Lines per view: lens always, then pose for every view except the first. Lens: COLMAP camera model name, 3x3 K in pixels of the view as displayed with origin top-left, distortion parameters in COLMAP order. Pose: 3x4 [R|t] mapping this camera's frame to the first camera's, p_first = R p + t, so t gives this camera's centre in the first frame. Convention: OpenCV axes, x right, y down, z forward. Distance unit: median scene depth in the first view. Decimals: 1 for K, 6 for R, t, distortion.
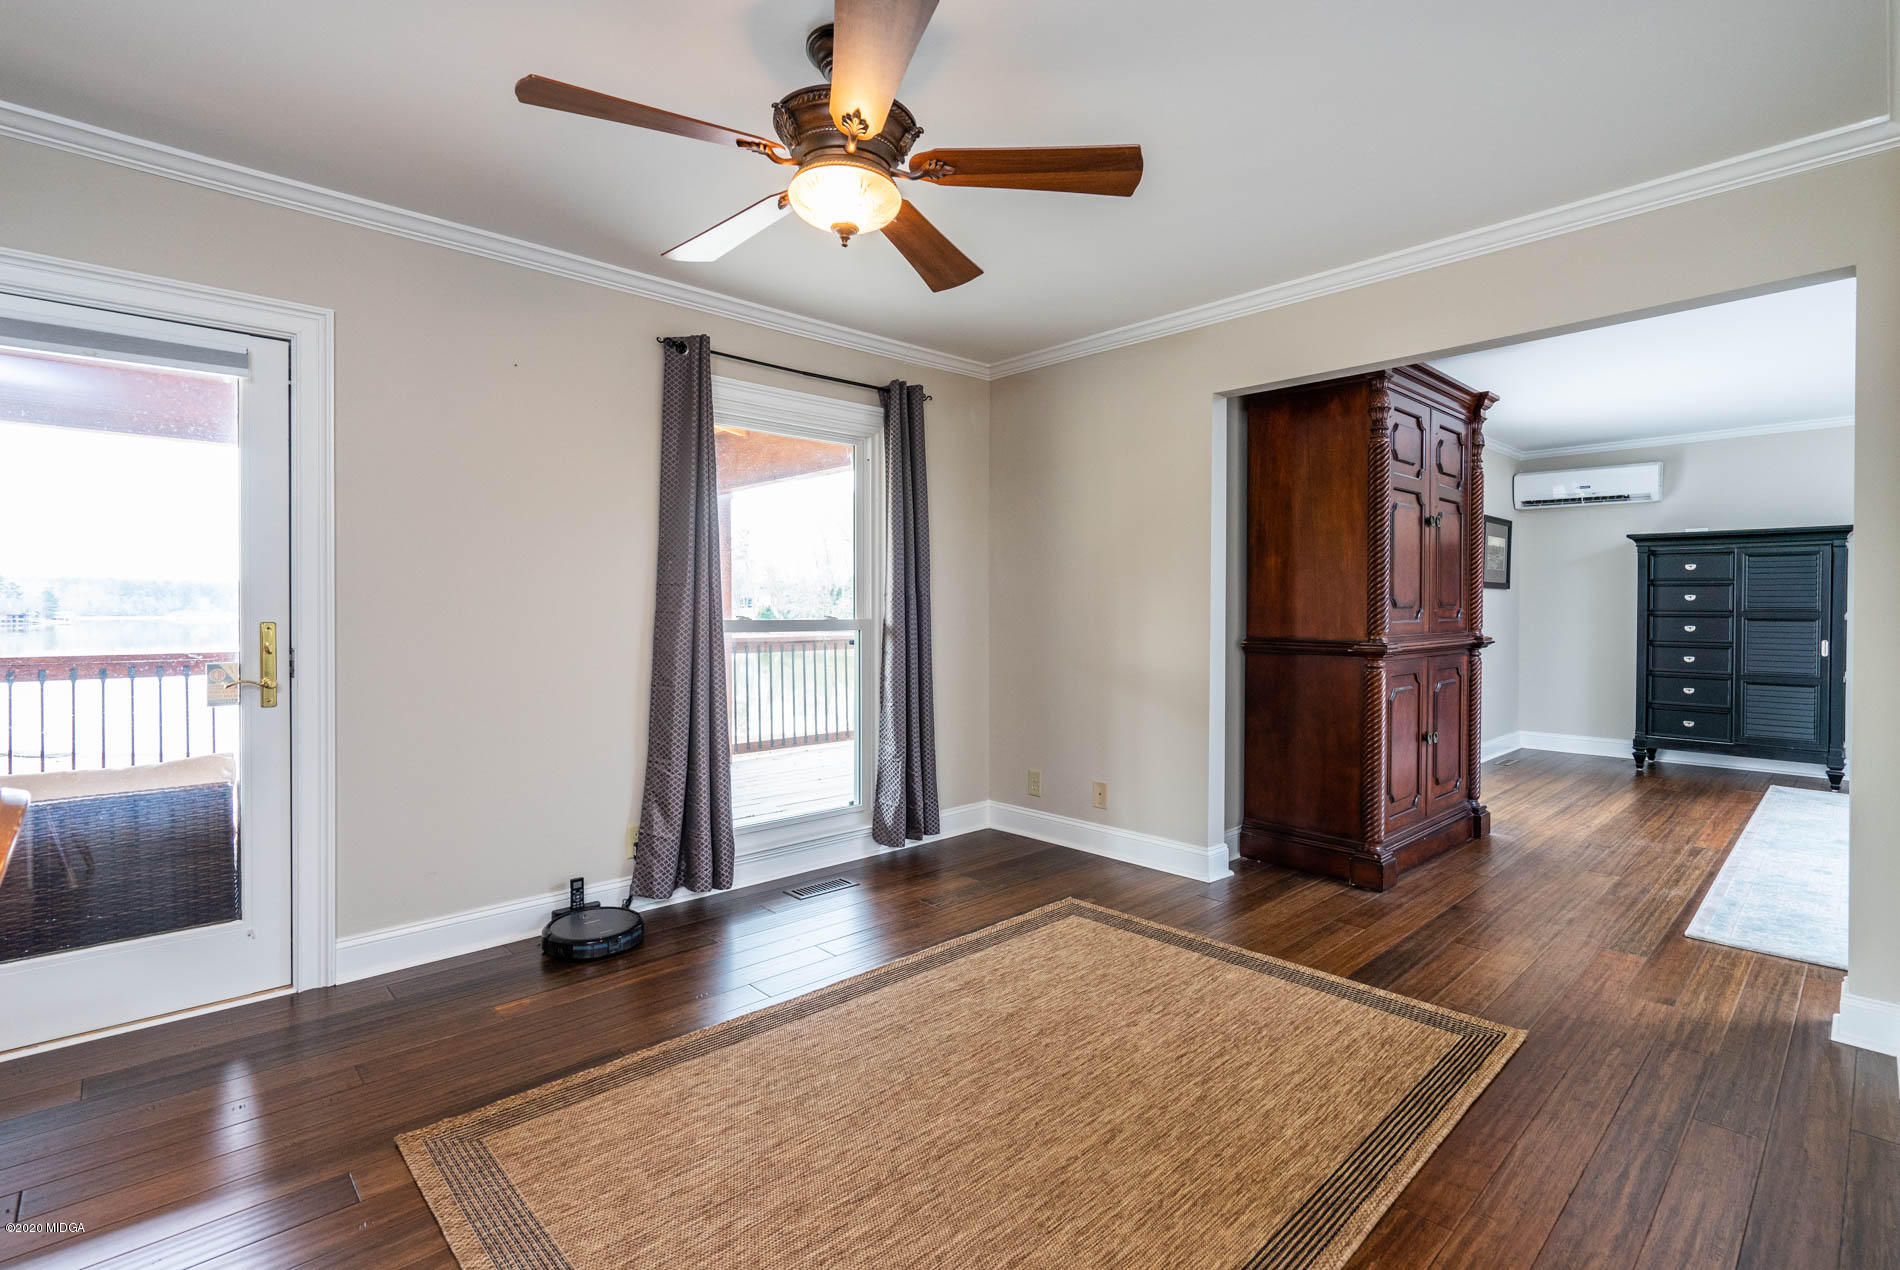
lens RADIAL K [[873.2, 0, 969.6], [0, 873.2, 625.9], [0, 0, 1]] dist [-0.001768, 0.001092]
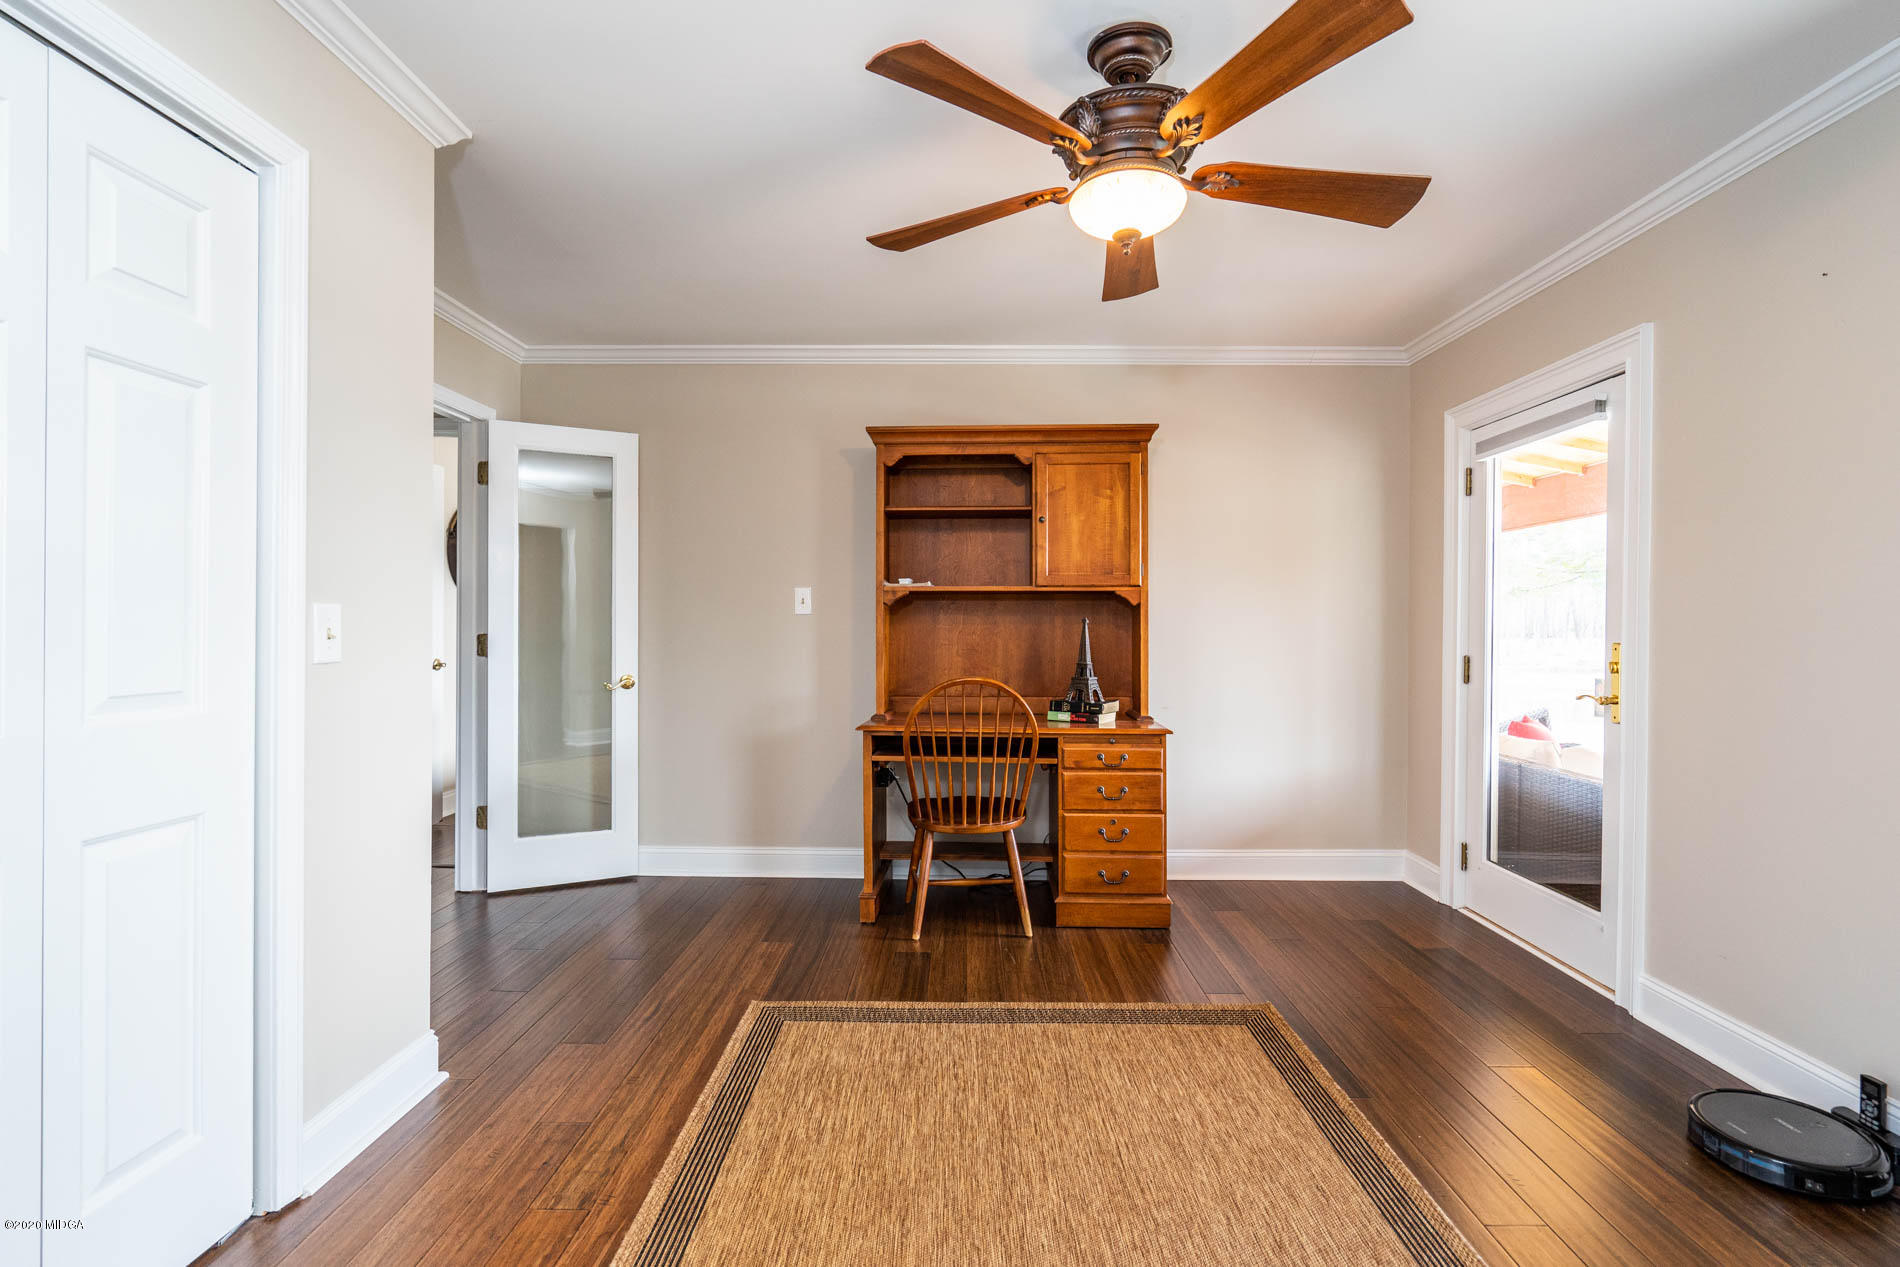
lens RADIAL K [[873.2, 0, 961.2], [0, 873.2, 630.9], [0, 0, 1]] dist [-0.001768, 0.001092]
pose [[-0.695140, -0.001284, -0.718873, 0.745327], [-0.014634, 0.999816, 0.012366, -0.029861], [0.718725, 0.019116, -0.695032, 1.690582]]
